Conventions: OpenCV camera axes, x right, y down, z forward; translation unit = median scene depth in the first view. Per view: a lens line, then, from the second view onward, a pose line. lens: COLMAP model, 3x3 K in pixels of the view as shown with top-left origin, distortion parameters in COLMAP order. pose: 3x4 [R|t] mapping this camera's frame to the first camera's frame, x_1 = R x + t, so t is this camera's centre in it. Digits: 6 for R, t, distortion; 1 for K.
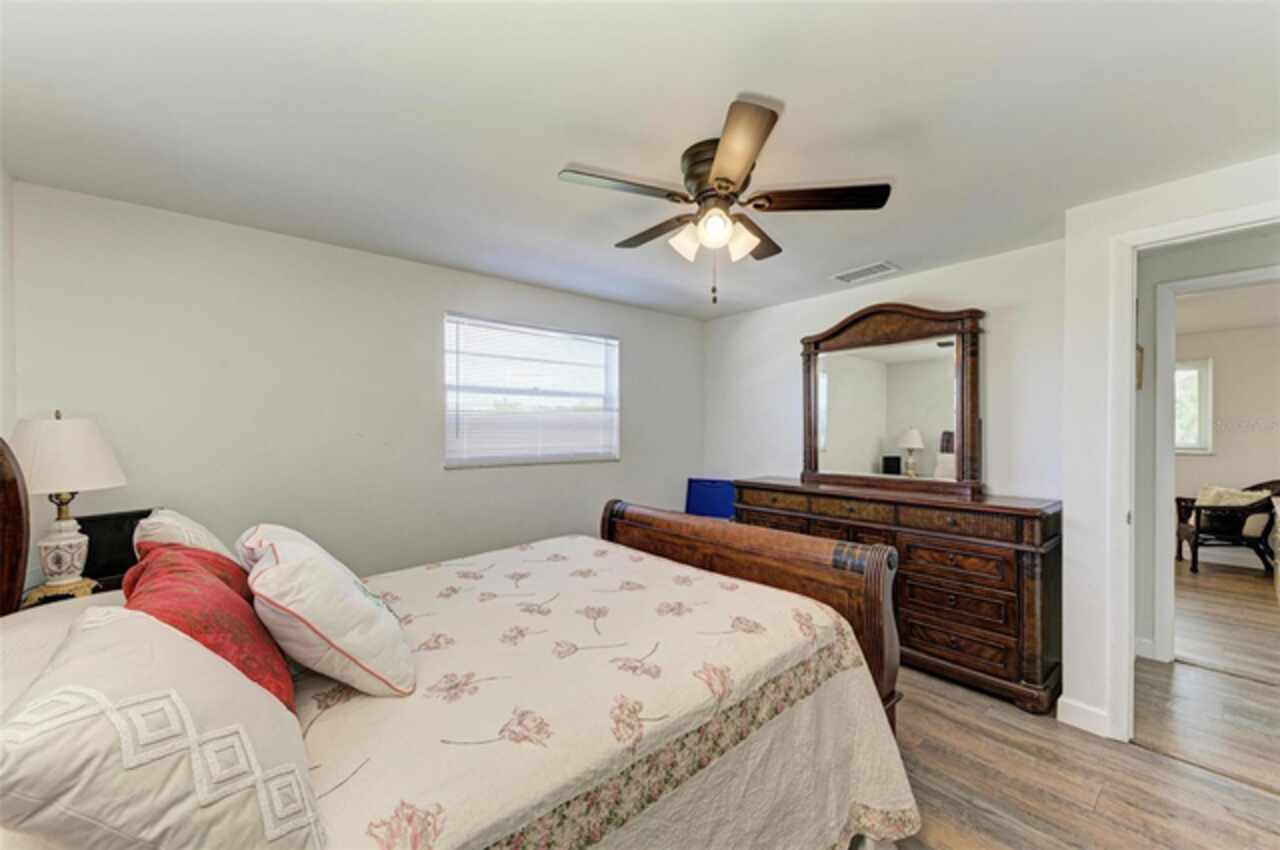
lens RADIAL K [[489.8, 0, 640.1], [0, 489.8, 428.3], [0, 0, 1]] dist [-0.000386, -0.000373]
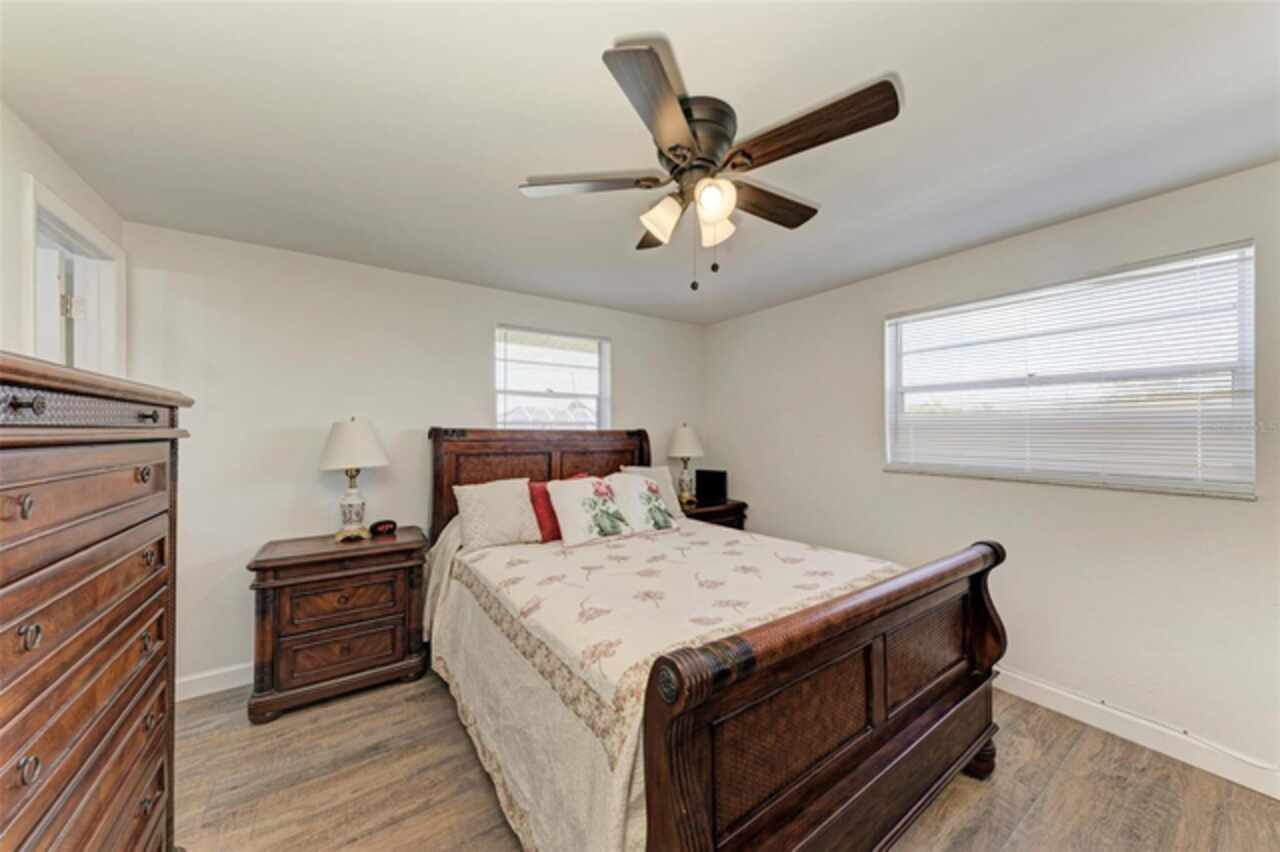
lens RADIAL K [[427.5, 0, 632.2], [0, 427.5, 429.4], [0, 0, 1]] dist [0.002254, 0.000053]
pose [[-0.100289, -0.002935, -0.994954, 1.566612], [-0.002660, 0.999993, -0.002682, -0.000451], [0.994955, 0.002378, -0.100296, 1.616162]]
